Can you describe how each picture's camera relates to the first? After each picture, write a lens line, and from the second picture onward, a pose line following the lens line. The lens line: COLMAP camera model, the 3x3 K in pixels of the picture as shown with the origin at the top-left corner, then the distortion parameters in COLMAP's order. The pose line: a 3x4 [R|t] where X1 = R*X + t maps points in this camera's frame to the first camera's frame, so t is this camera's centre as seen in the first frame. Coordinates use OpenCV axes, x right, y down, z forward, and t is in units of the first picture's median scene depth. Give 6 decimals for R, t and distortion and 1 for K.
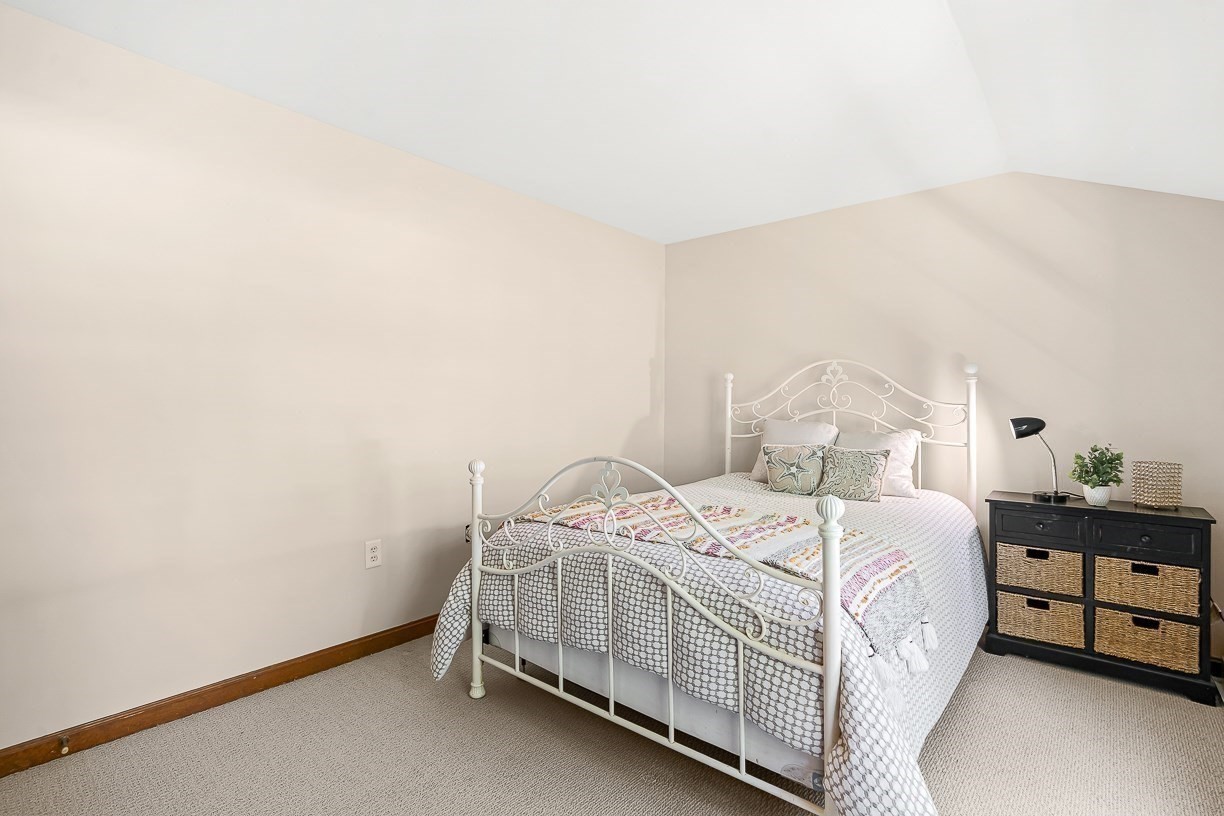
lens RADIAL K [[562.3, 0, 612.5], [0, 562.3, 407.1], [0, 0, 1]] dist [-0.001014, 0.000832]
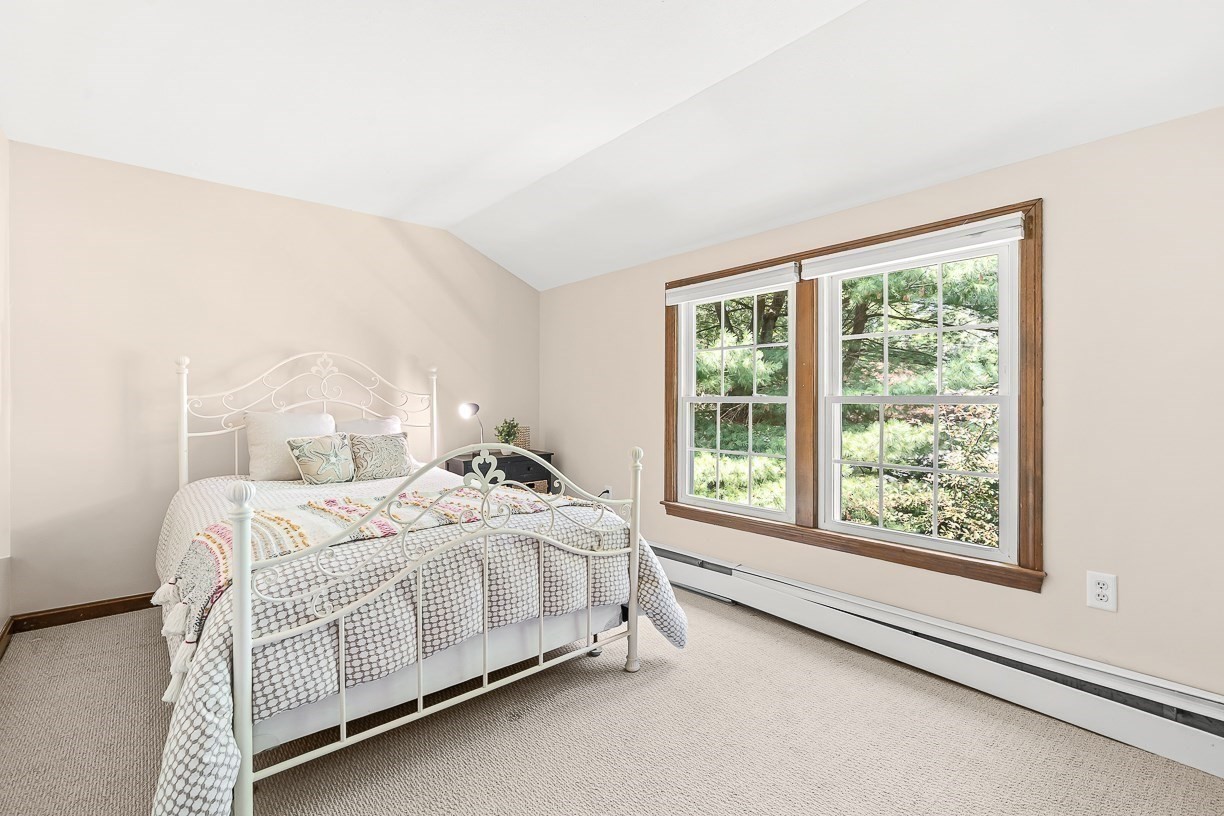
lens RADIAL K [[562.3, 0, 612.8], [0, 562.3, 400.9], [0, 0, 1]] dist [-0.001014, 0.000832]
pose [[0.155234, -0.011452, 0.987811, -0.999053], [0.008665, 0.999910, 0.010230, -0.000650], [-0.987840, 0.006971, 0.155319, 0.593420]]
